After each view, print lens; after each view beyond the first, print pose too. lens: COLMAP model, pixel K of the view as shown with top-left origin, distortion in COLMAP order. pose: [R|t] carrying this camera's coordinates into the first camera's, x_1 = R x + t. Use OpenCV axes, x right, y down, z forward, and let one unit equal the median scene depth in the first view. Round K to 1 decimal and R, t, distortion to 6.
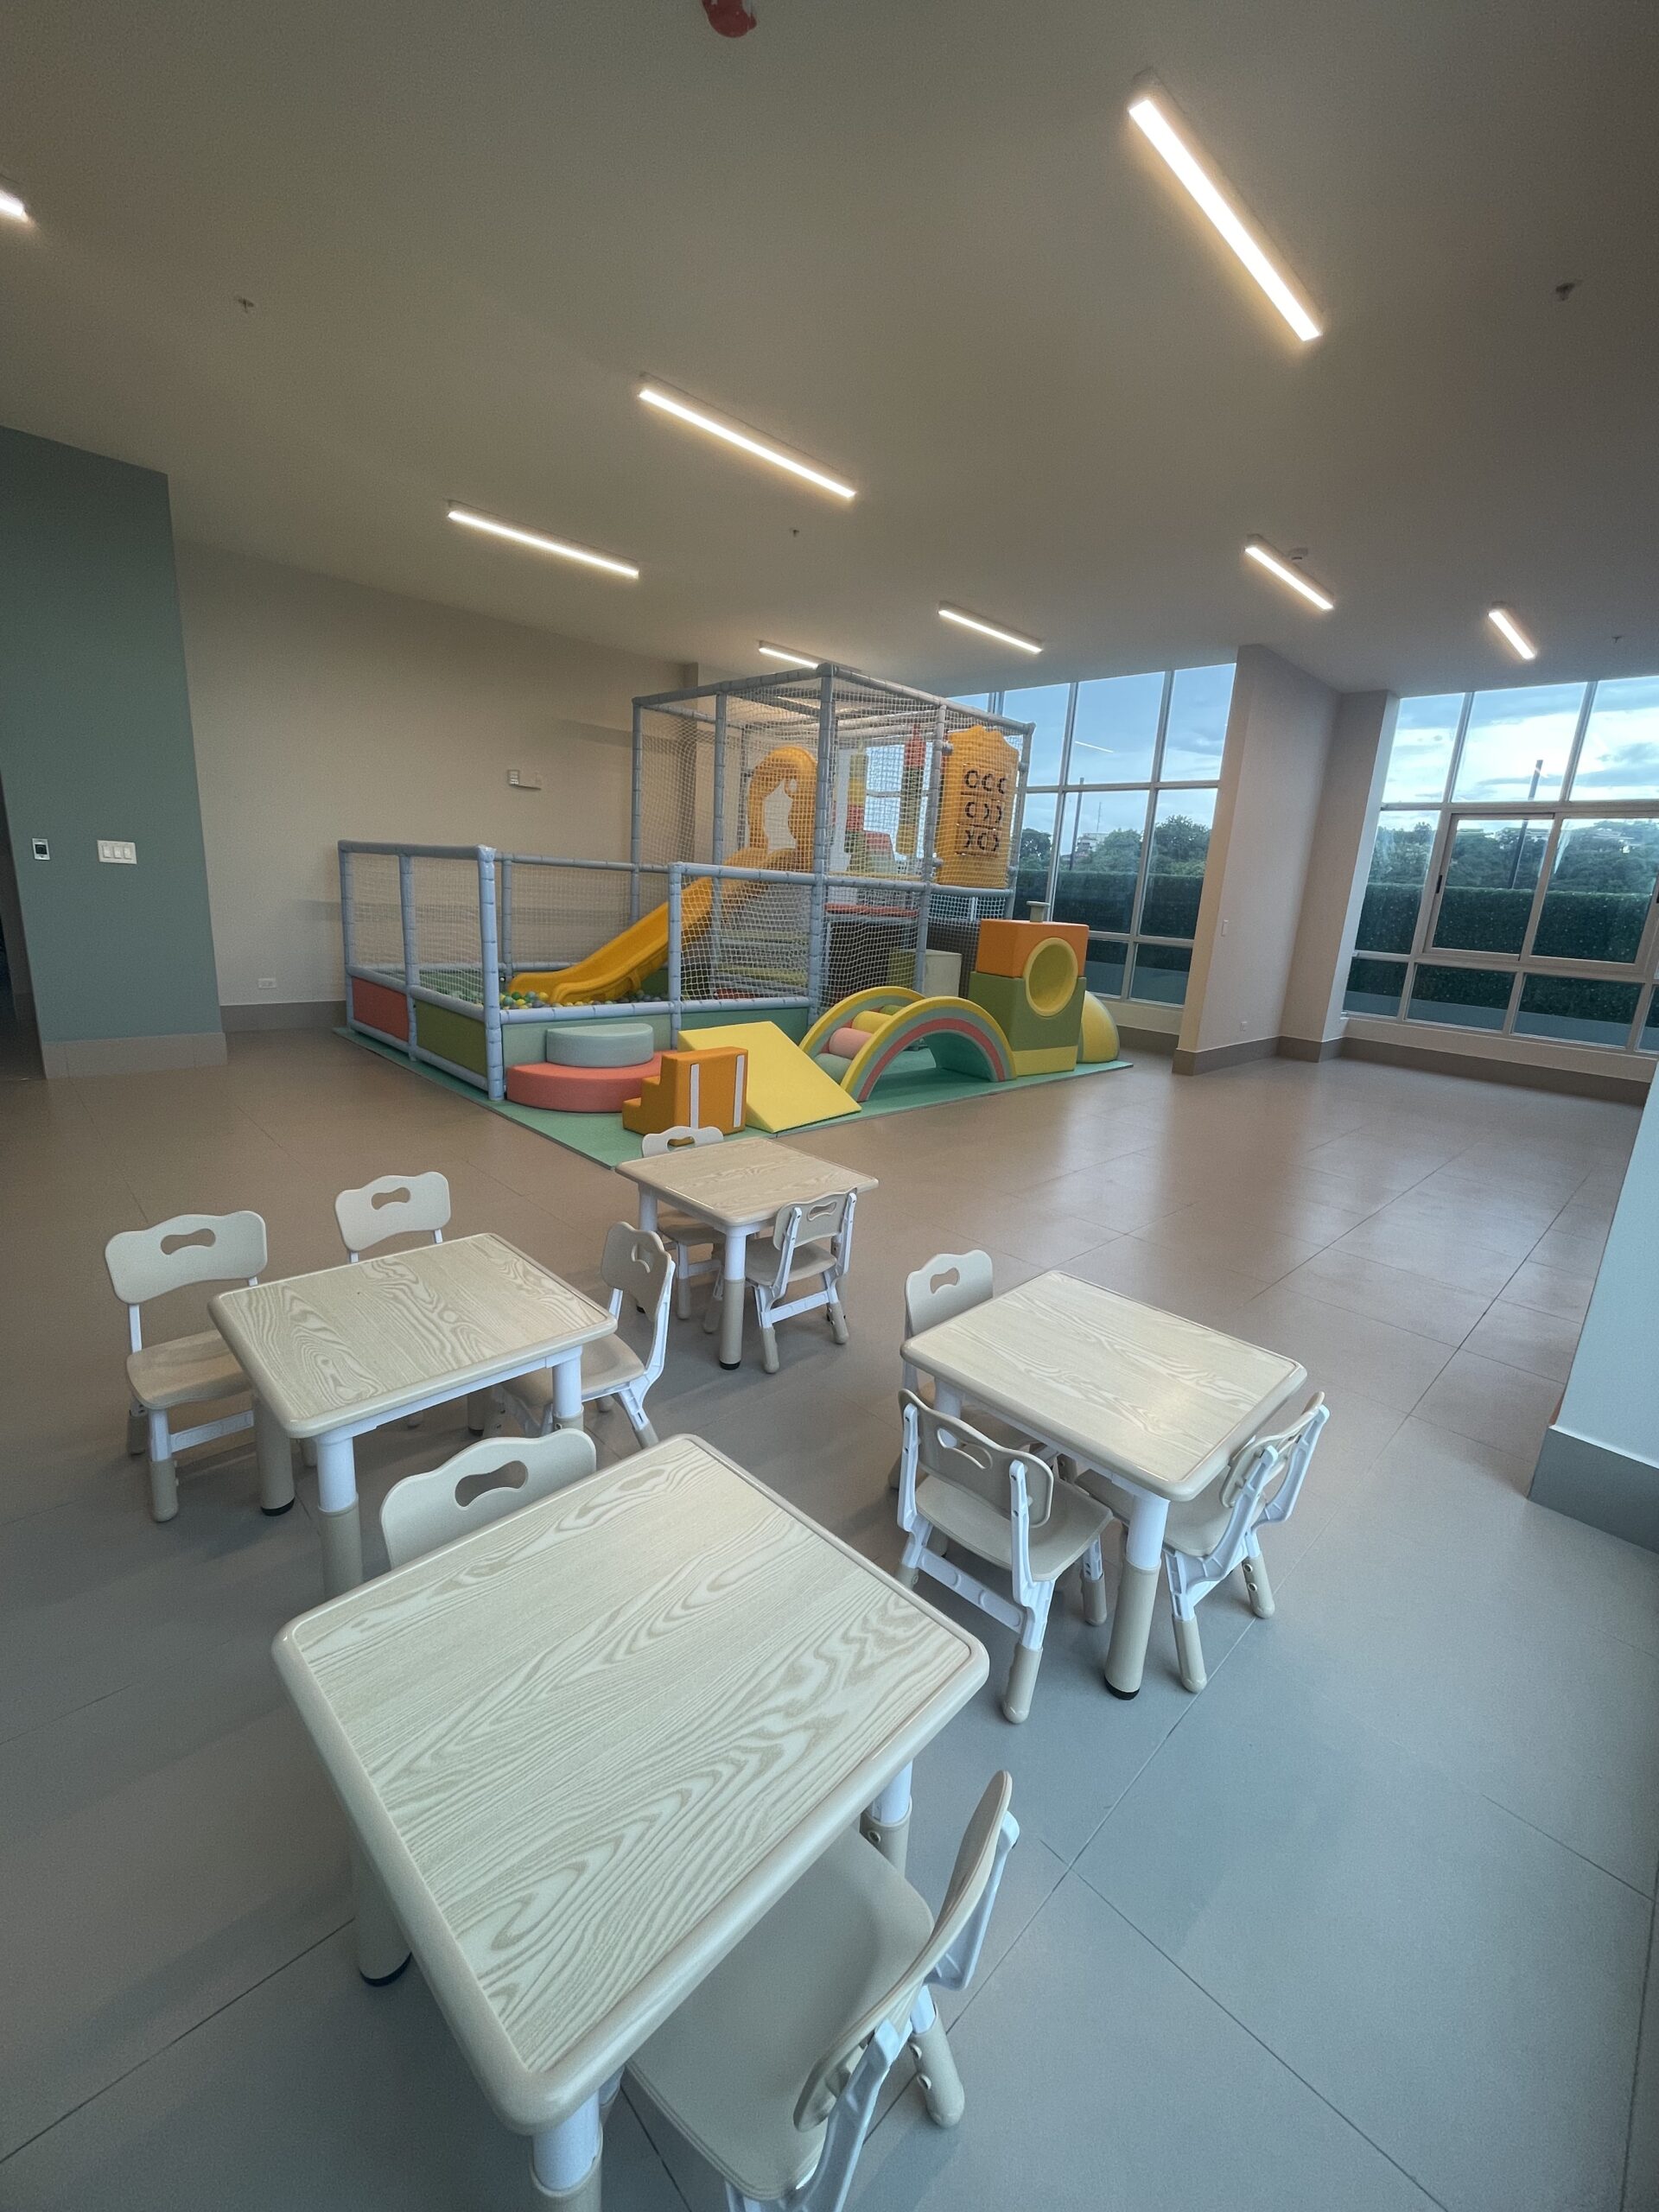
lens RADIAL K [[895.2, 0, 840.8], [0, 895.2, 1103.2], [0, 0, 1]] dist [-0.003065, 0.000175]
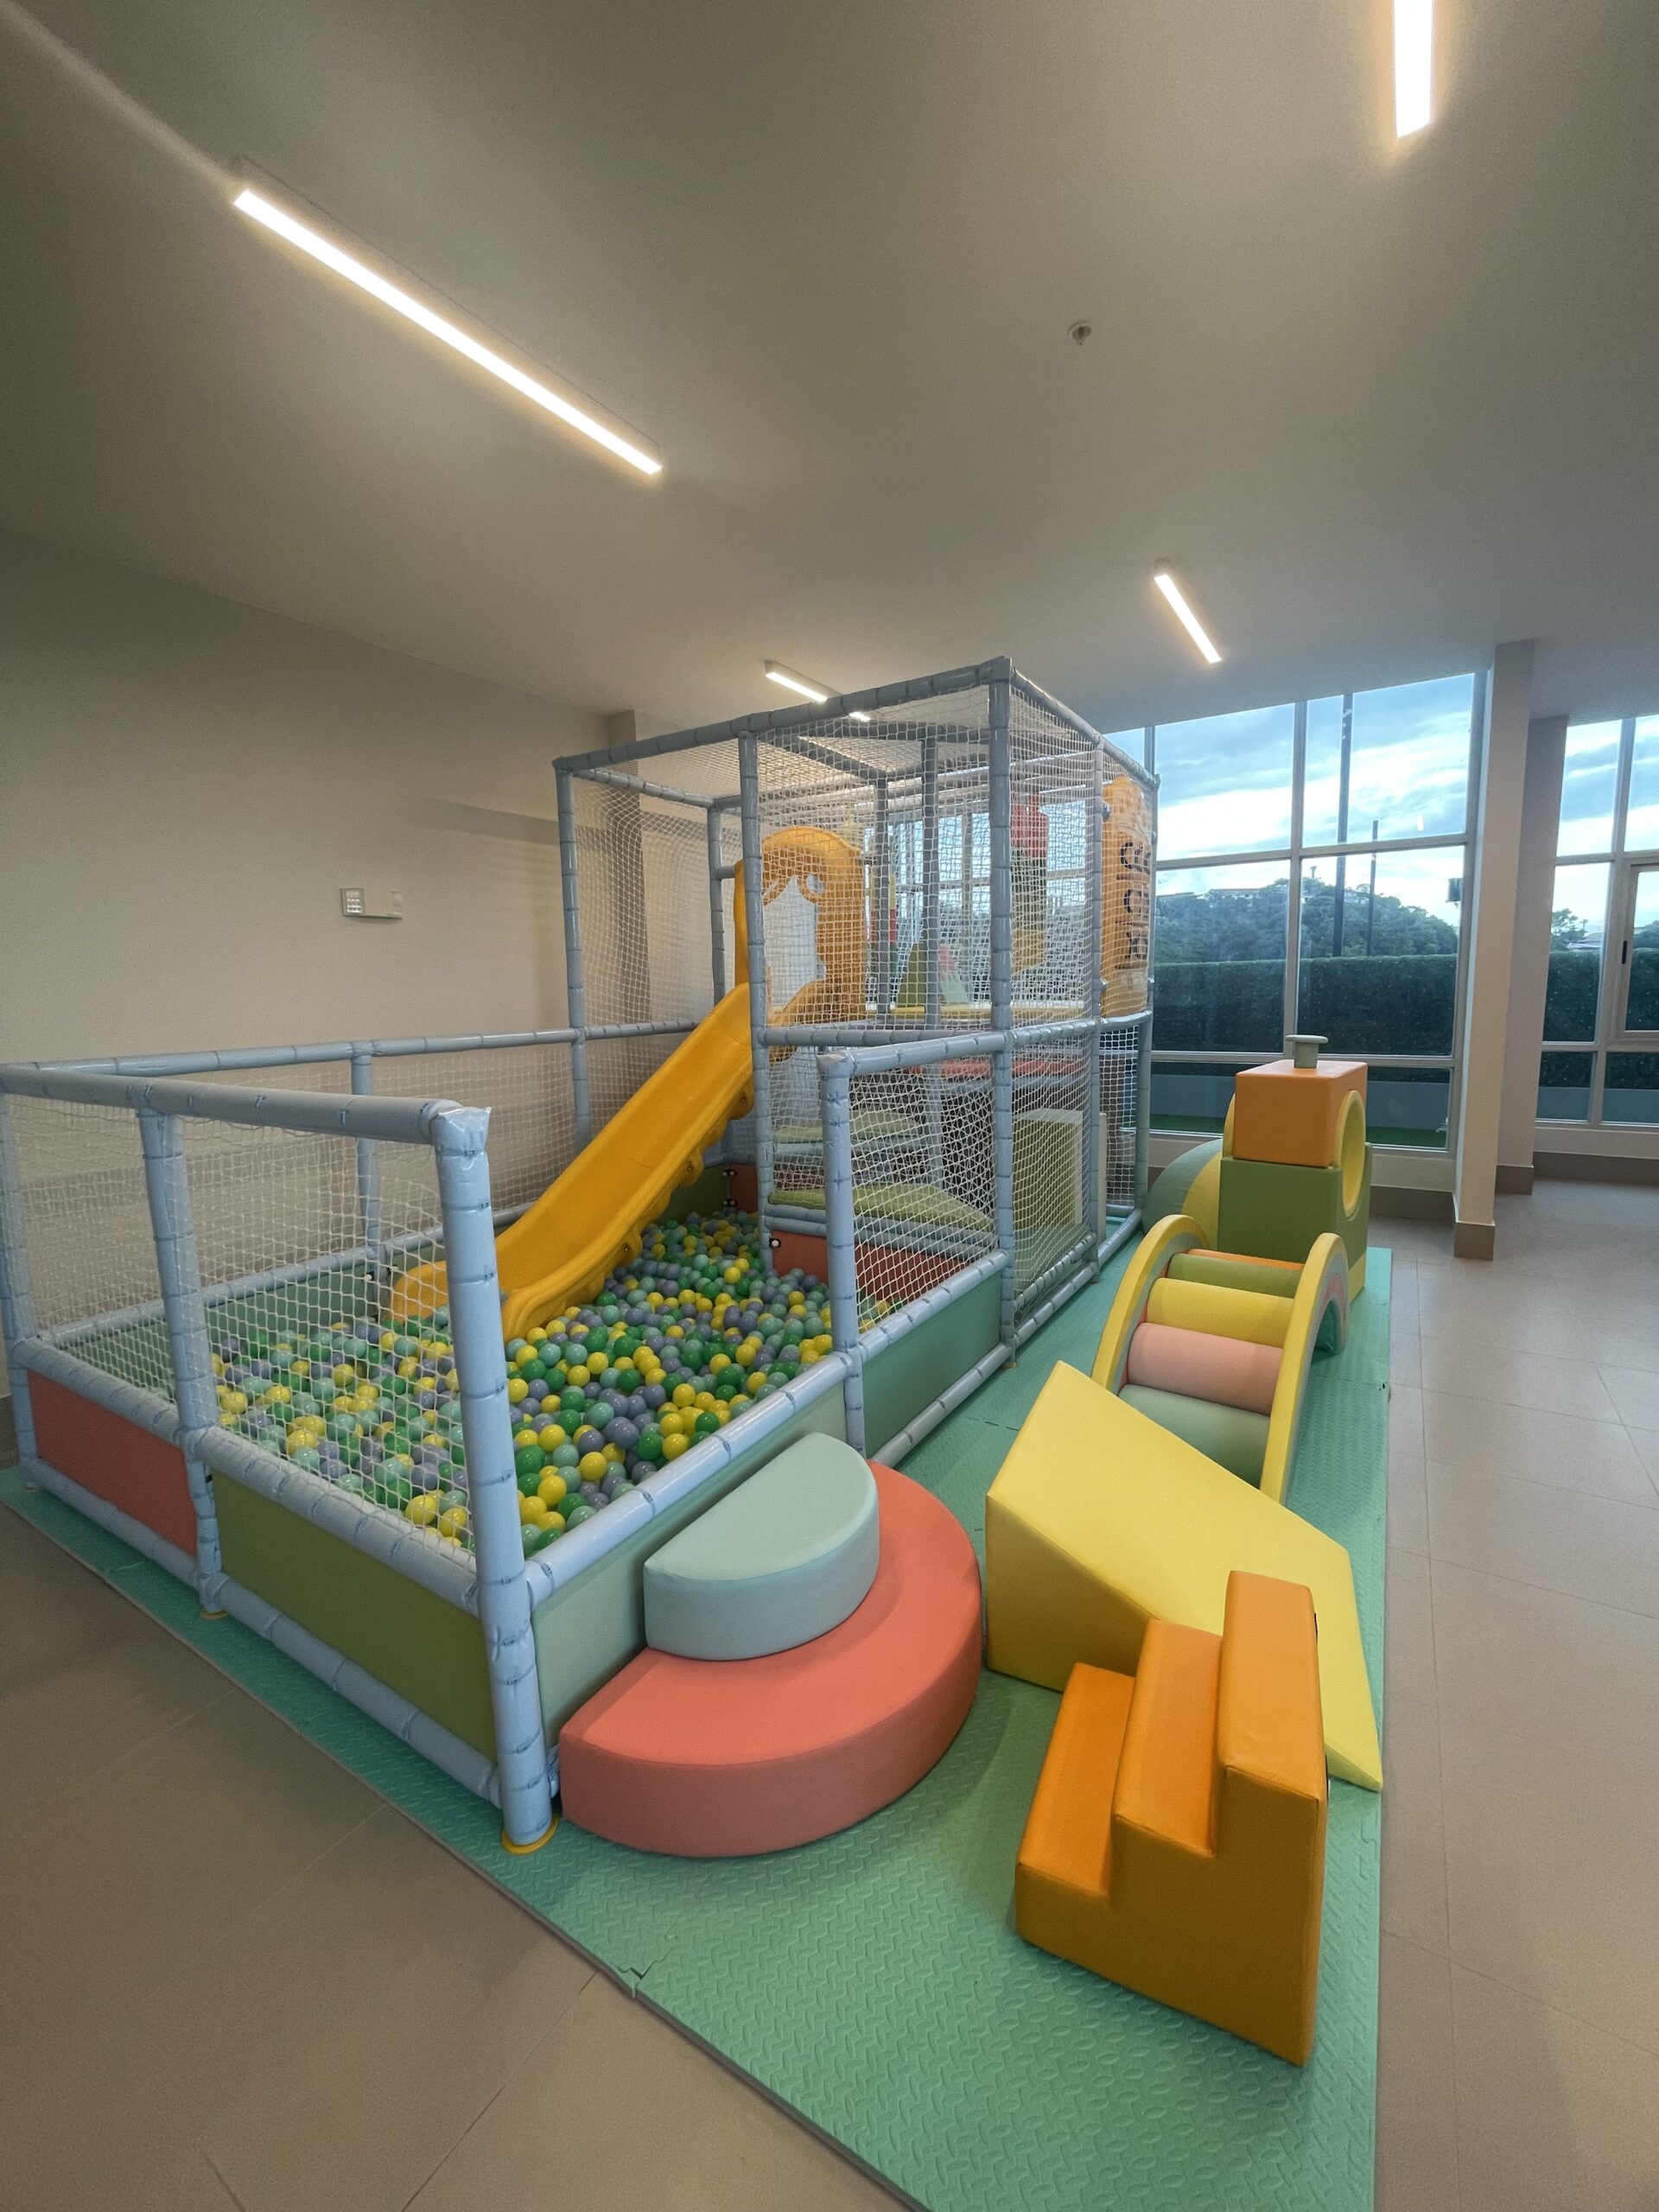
lens RADIAL K [[895.2, 0, 847.0], [0, 895.2, 1107.7], [0, 0, 1]] dist [-0.003065, 0.000175]
pose [[0.967013, -0.120835, 0.224242, -0.205455], [0.142215, 0.986456, -0.081723, -0.147883], [-0.211330, 0.110918, 0.971101, 0.406012]]
